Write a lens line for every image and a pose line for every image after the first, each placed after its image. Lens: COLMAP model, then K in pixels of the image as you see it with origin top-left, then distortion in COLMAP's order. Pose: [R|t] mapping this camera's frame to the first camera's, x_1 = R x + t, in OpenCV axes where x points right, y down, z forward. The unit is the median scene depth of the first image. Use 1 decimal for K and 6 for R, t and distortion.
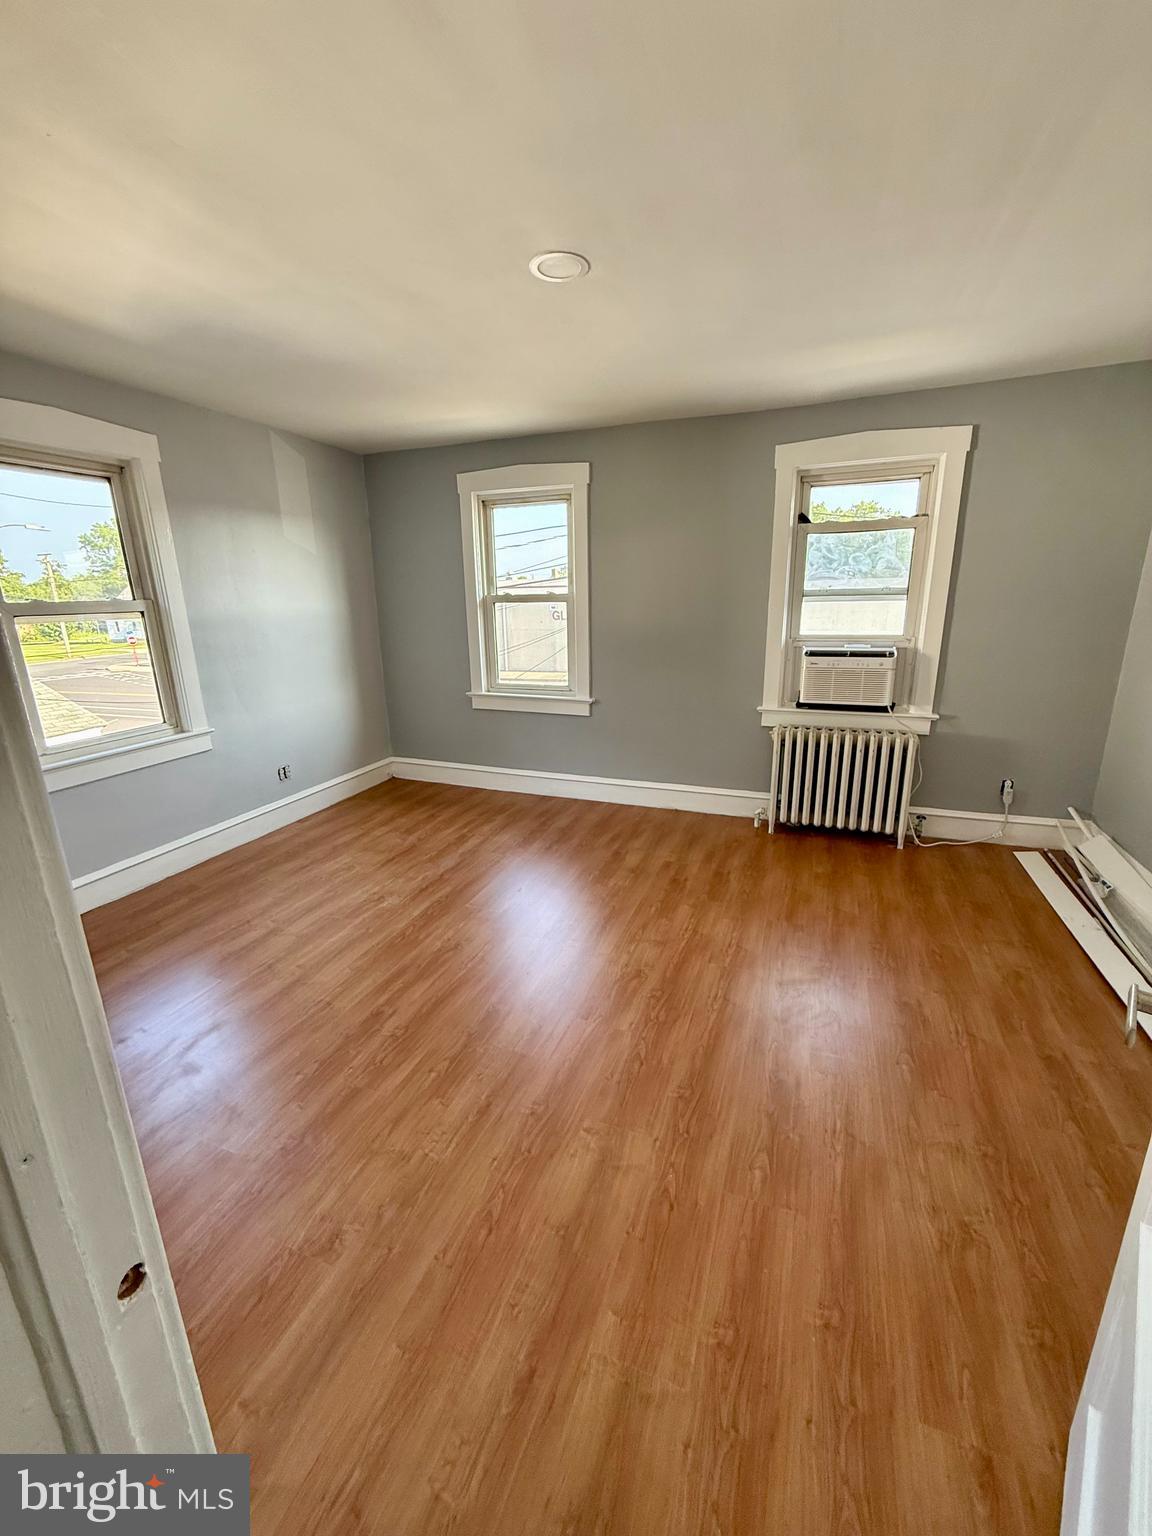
lens RADIAL K [[617.5, 0, 576.1], [0, 617.5, 759.7], [0, 0, 1]] dist [0.000485, 0.000027]
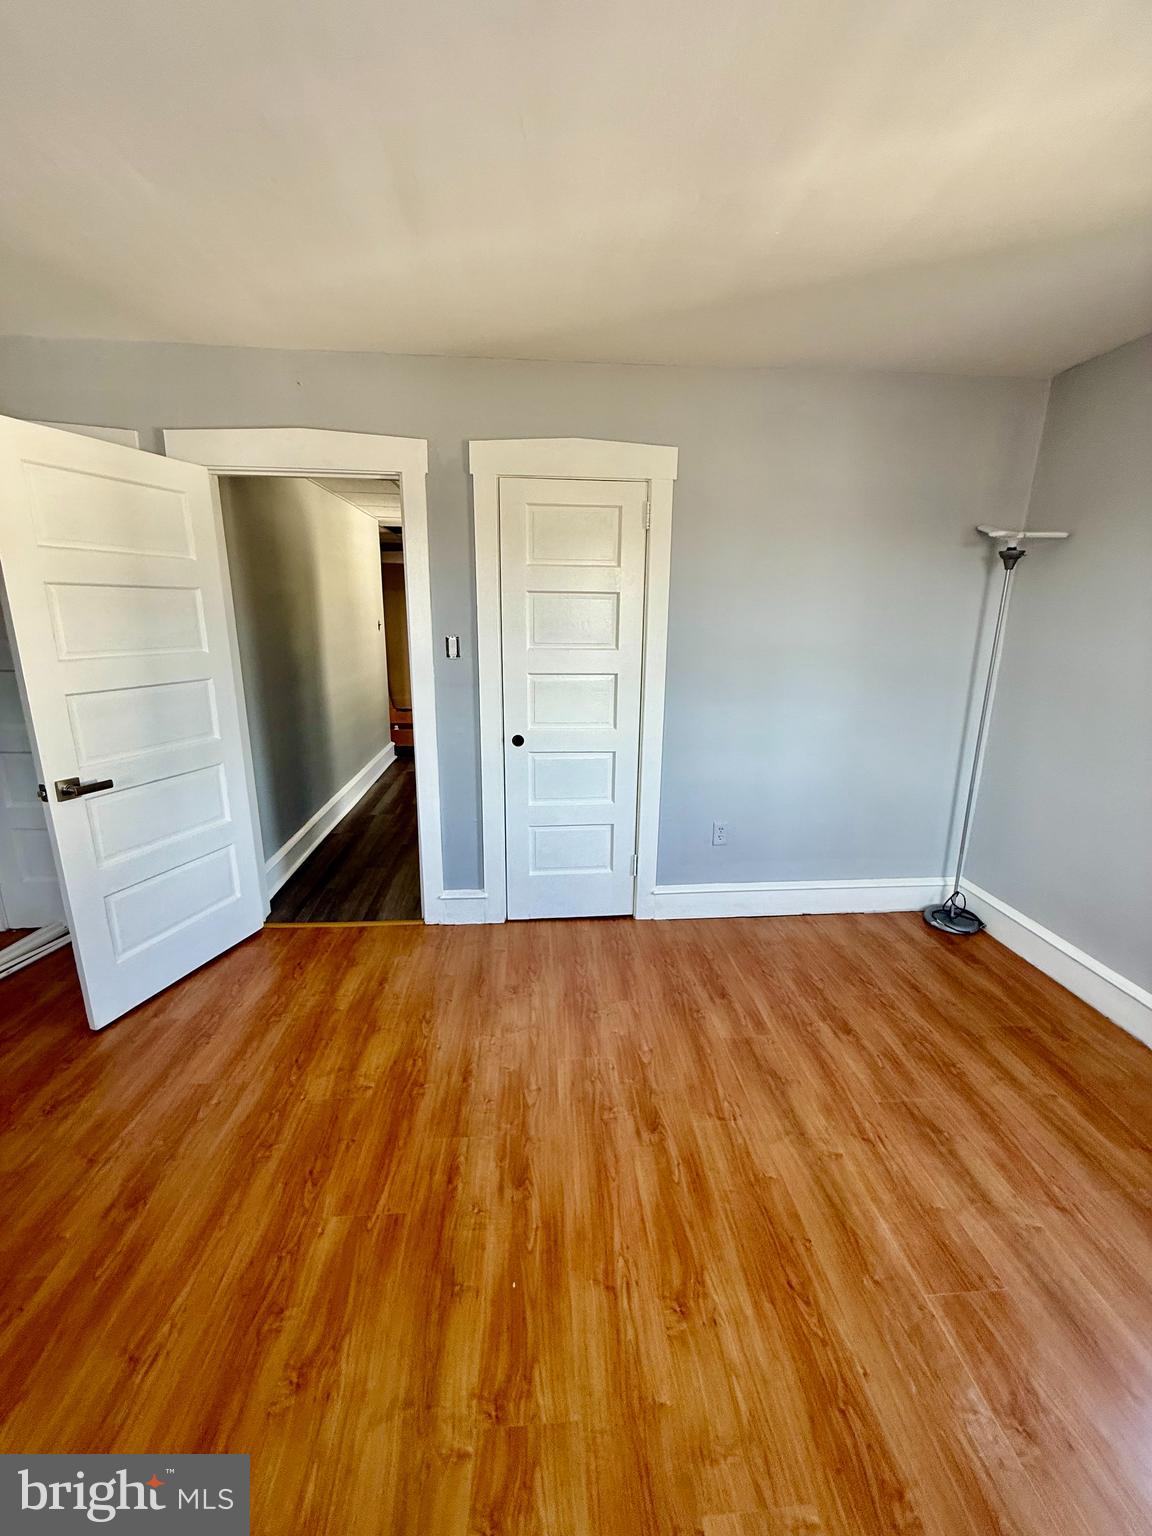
lens RADIAL K [[617.5, 0, 576.9], [0, 617.5, 763.9], [0, 0, 1]] dist [0.000485, 0.000027]
pose [[-0.904925, 0.108694, -0.411456, 0.068439], [-0.106412, 0.878330, 0.466062, -0.463093], [0.412052, 0.465535, -0.783256, 1.662351]]
